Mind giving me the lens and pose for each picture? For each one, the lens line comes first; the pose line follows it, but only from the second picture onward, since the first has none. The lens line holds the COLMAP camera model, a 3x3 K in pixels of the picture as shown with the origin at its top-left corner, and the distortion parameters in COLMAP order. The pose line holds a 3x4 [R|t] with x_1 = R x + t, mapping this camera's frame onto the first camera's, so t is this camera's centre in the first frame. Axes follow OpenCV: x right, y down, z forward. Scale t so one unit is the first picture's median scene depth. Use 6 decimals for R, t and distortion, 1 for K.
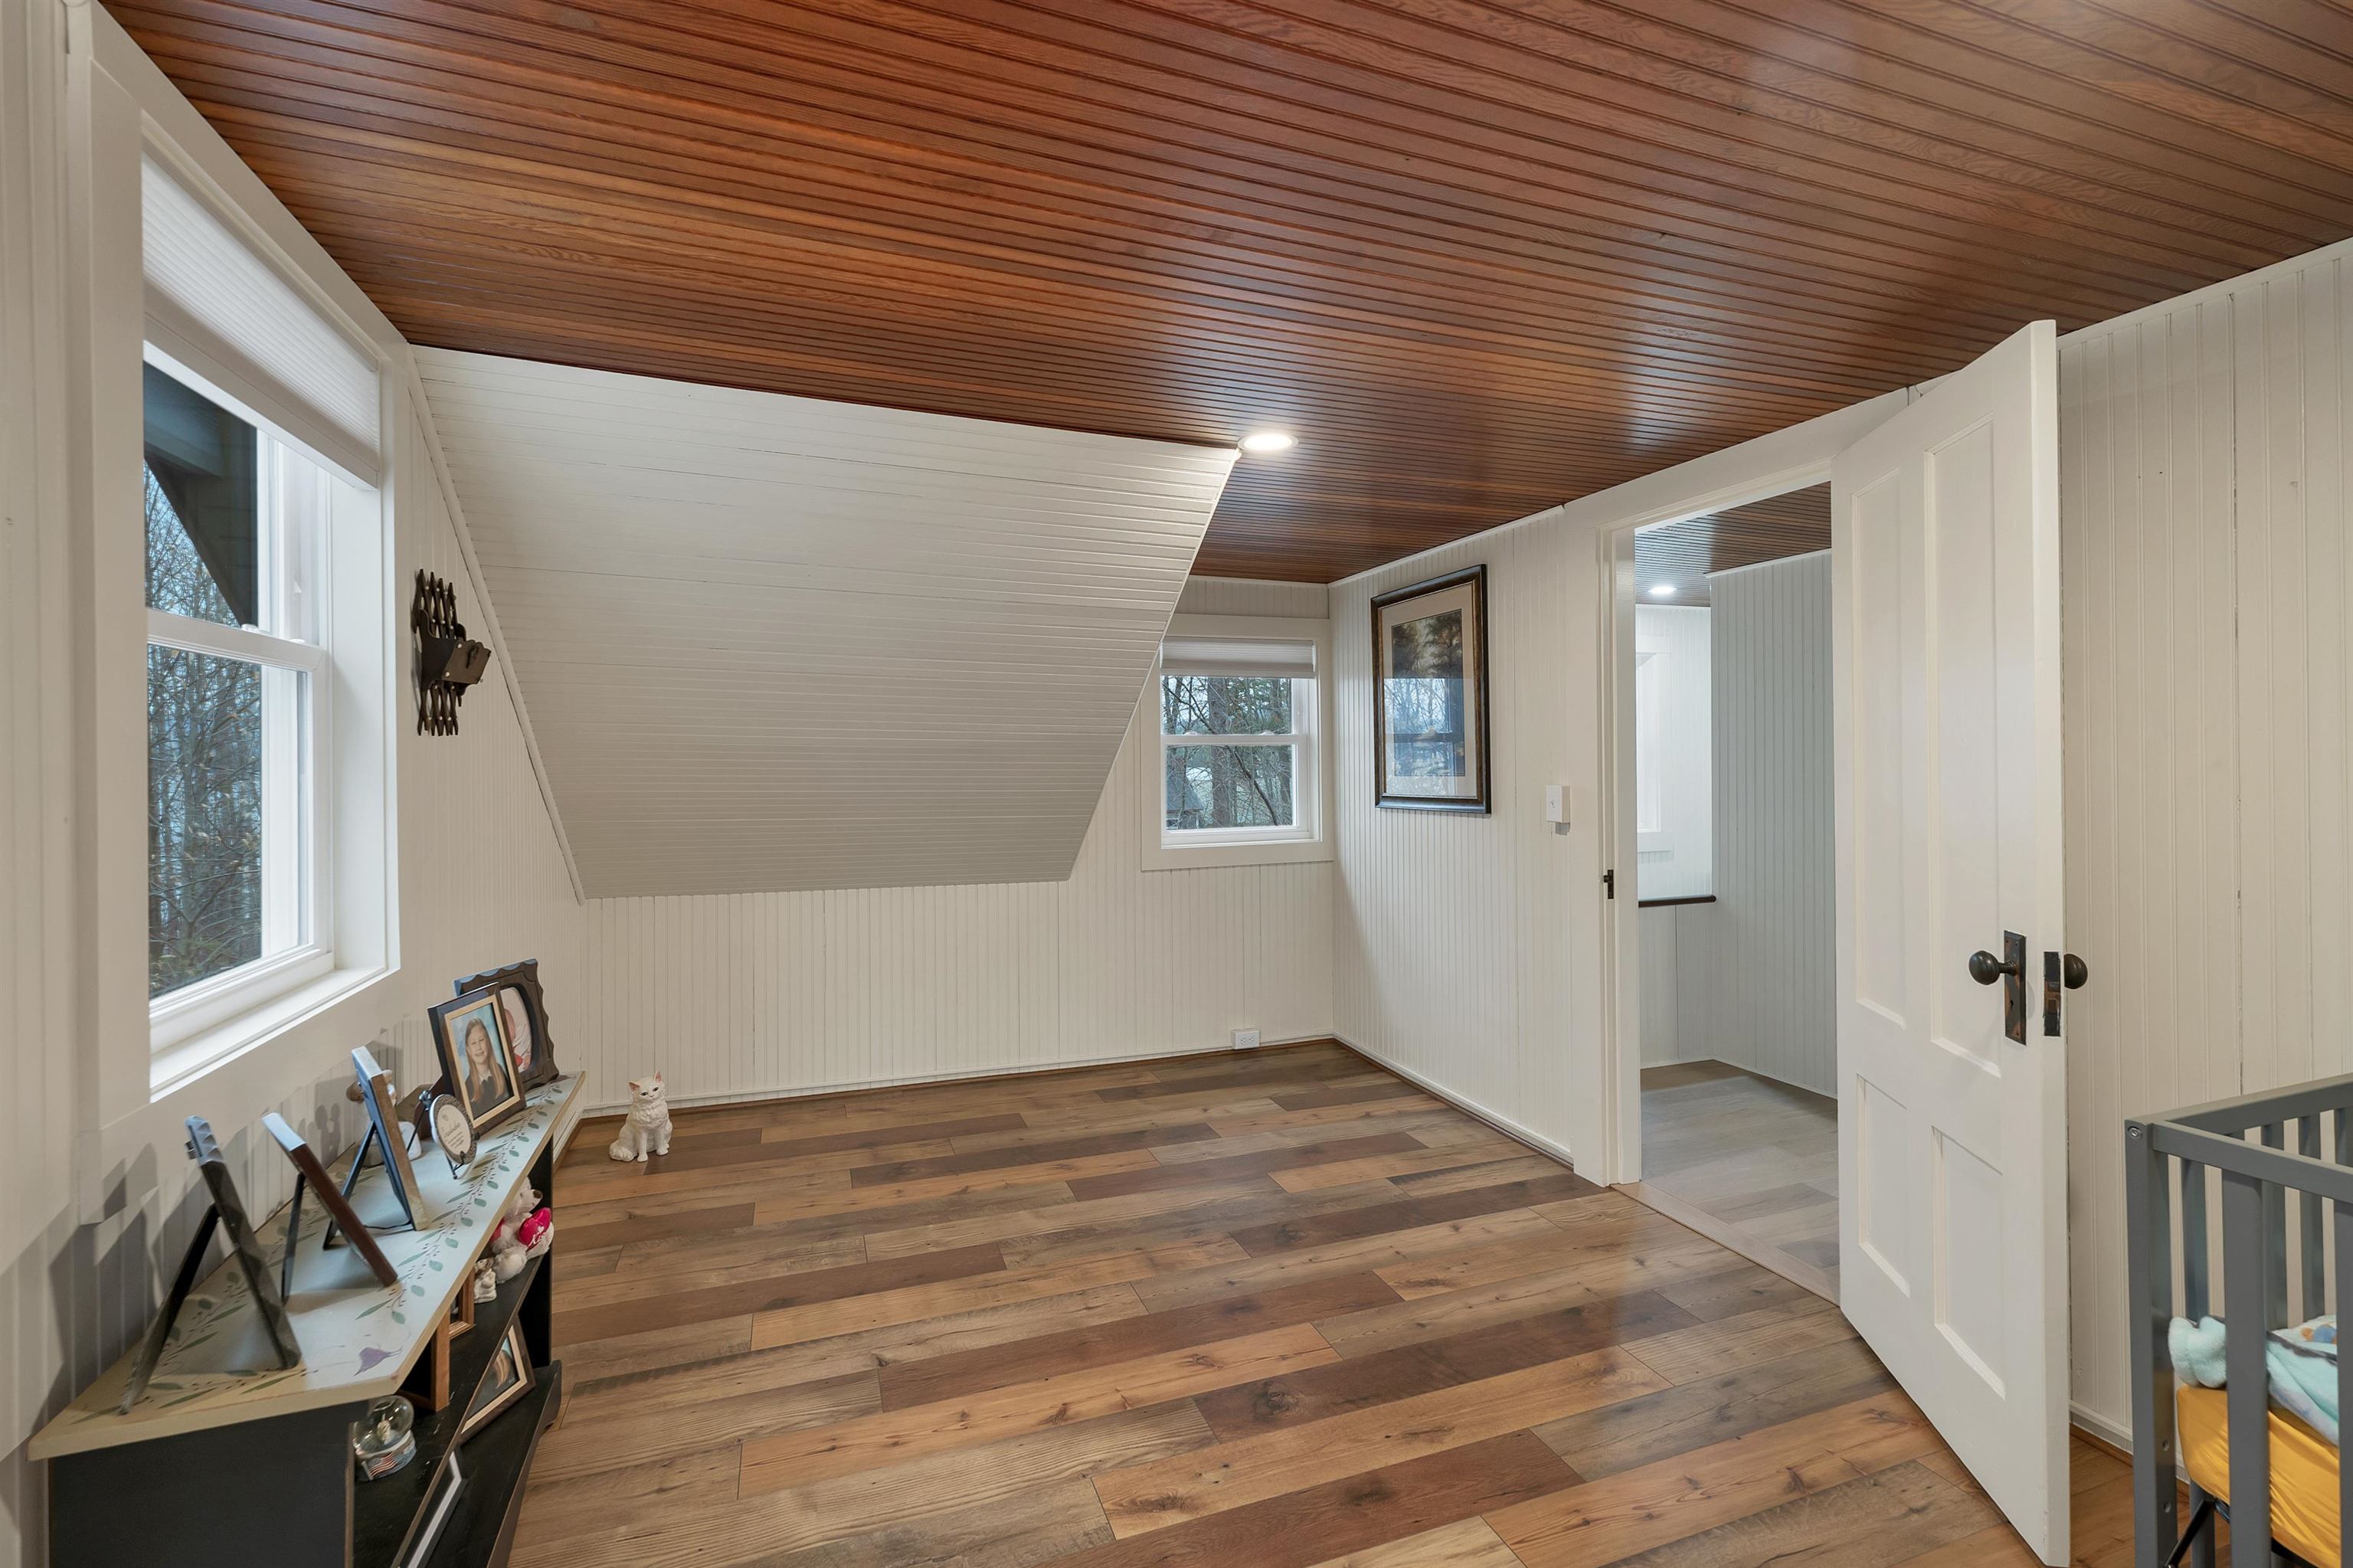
lens RADIAL K [[988.5, 0, 1158.4], [0, 988.5, 788.5], [0, 0, 1]] dist [-0.002777, 0.000036]
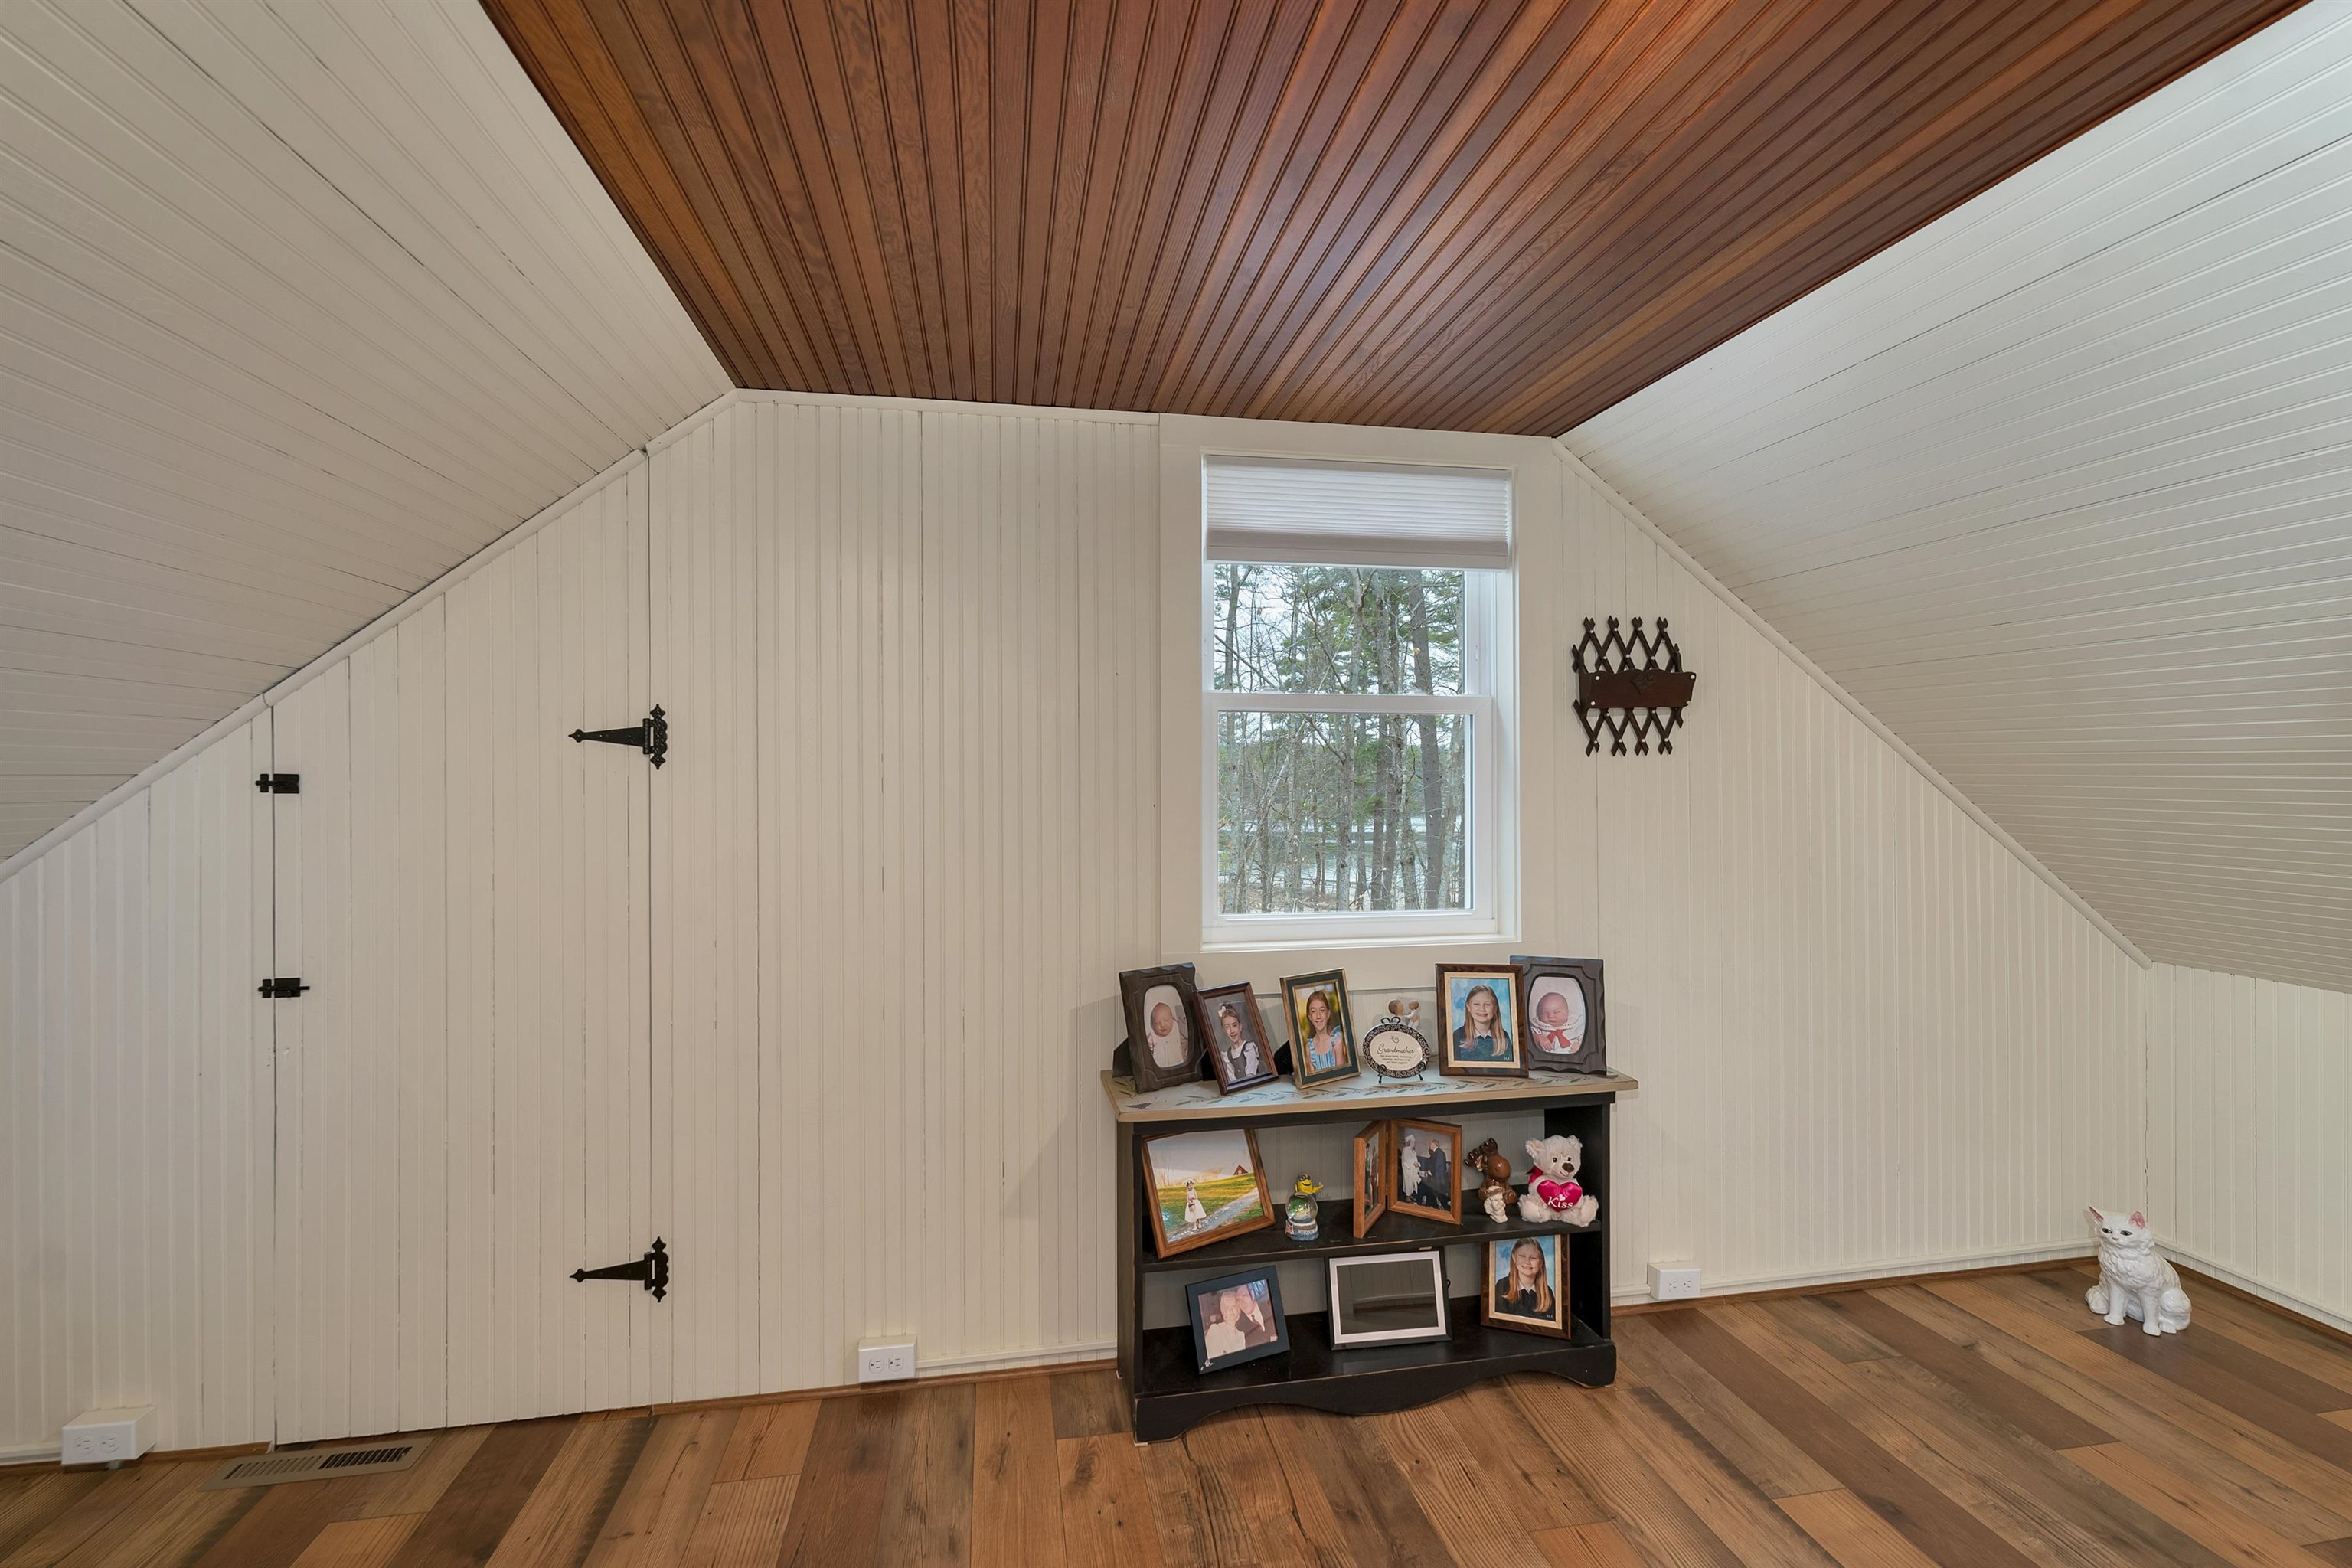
lens RADIAL K [[982.0, 0, 1165.5], [0, 982.0, 808.4], [0, 0, 1]] dist [-0.001247, 0.000733]
pose [[-0.188085, 0.013005, -0.982067, 0.366441], [-0.017768, 0.999704, 0.016641, -0.002287], [0.981992, 0.020579, -0.187798, 0.512744]]
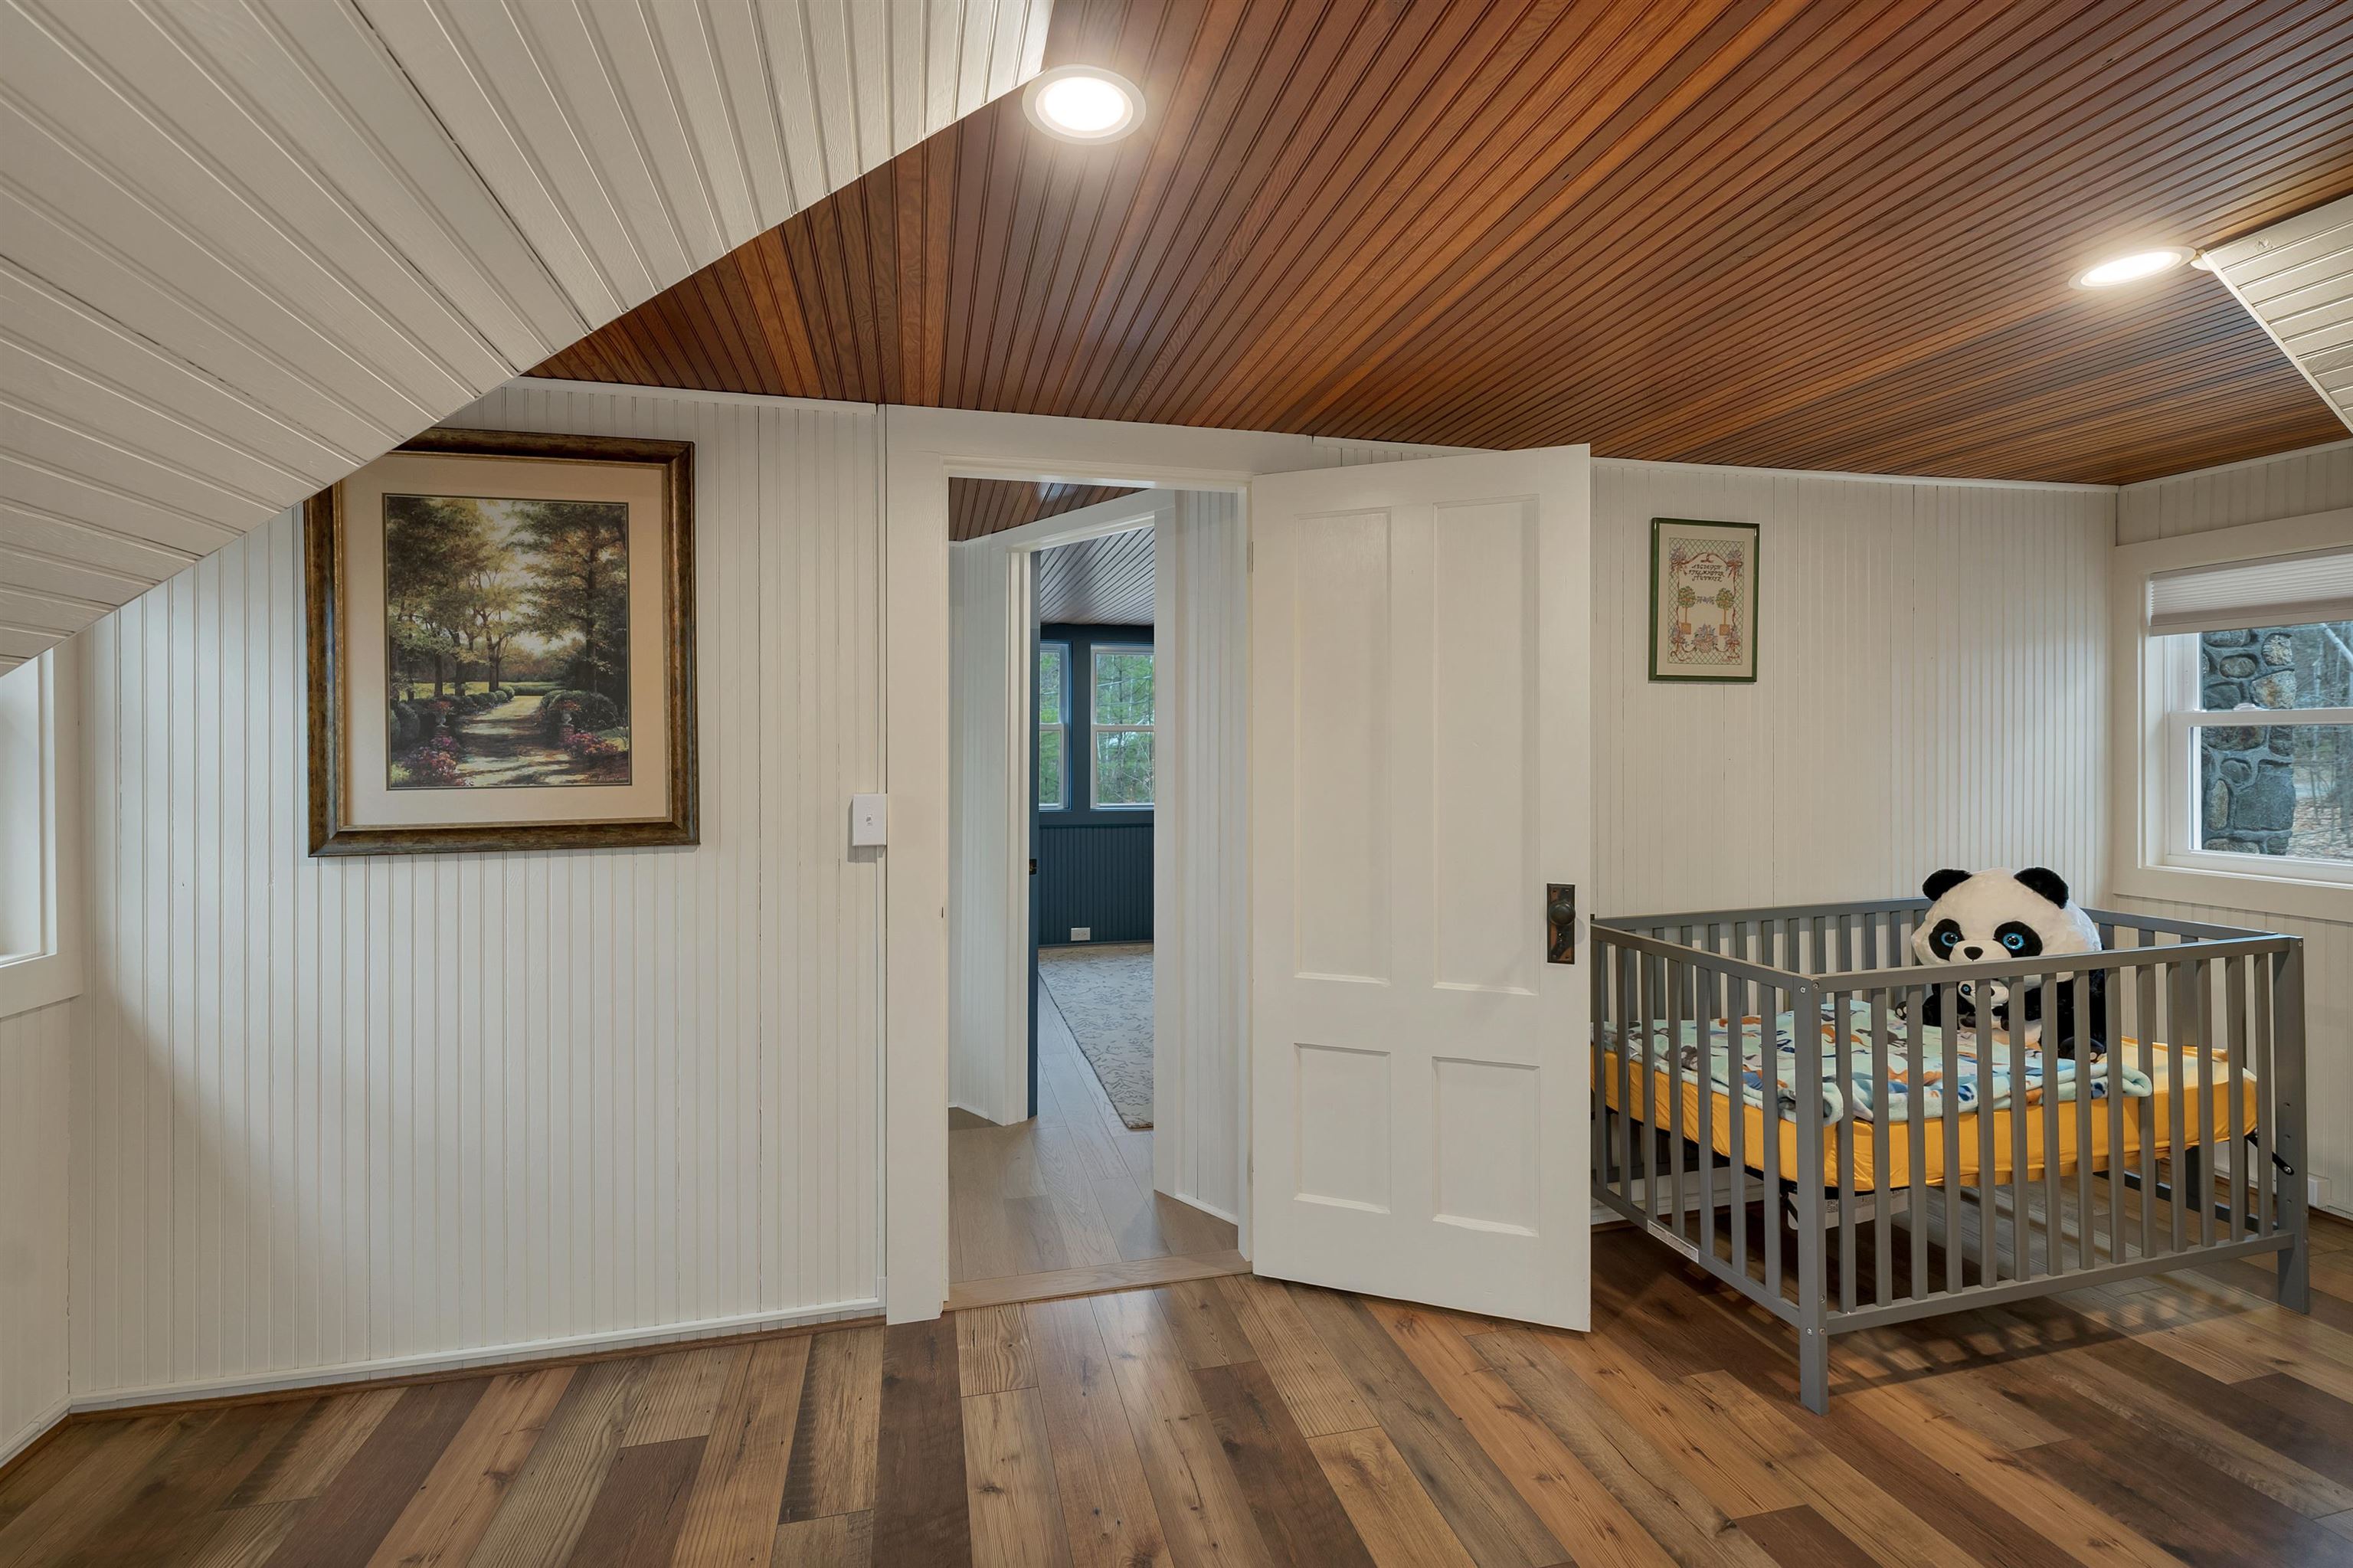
lens RADIAL K [[1003.5, 0, 1169.5], [0, 1003.5, 764.4], [0, 0, 1]] dist [-0.000308, 0.000069]
pose [[0.112477, -0.002632, 0.993651, -0.331974], [0.029240, 0.999572, -0.000662, -0.020493], [-0.993224, 0.029129, 0.112506, 0.802164]]
